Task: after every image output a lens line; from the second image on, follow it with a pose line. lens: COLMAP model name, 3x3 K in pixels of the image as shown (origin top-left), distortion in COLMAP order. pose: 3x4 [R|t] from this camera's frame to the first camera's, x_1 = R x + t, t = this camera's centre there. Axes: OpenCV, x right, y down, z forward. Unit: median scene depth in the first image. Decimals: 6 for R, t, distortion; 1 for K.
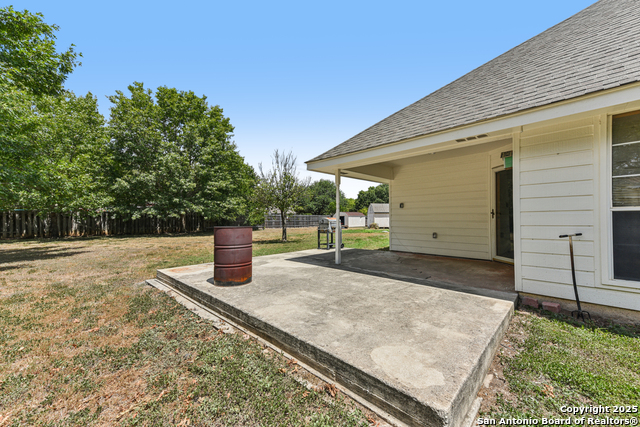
lens RADIAL K [[255.3, 0, 320.9], [0, 255.3, 217.1], [0, 0, 1]] dist [0.001931, 0.000226]
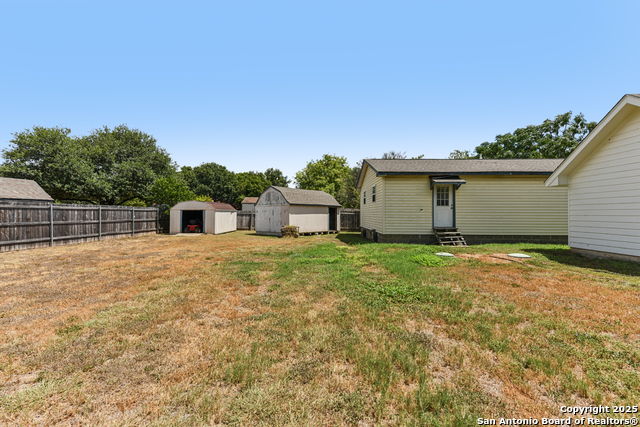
lens RADIAL K [[271.9, 0, 323.4], [0, 271.9, 210.9], [0, 0, 1]] dist [0.004048, 0.000257]
pose [[0.715184, 0.012527, 0.698824, -0.083737], [-0.009335, 0.999921, -0.008371, -0.000368], [-0.698874, -0.000537, 0.715244, 0.450313]]
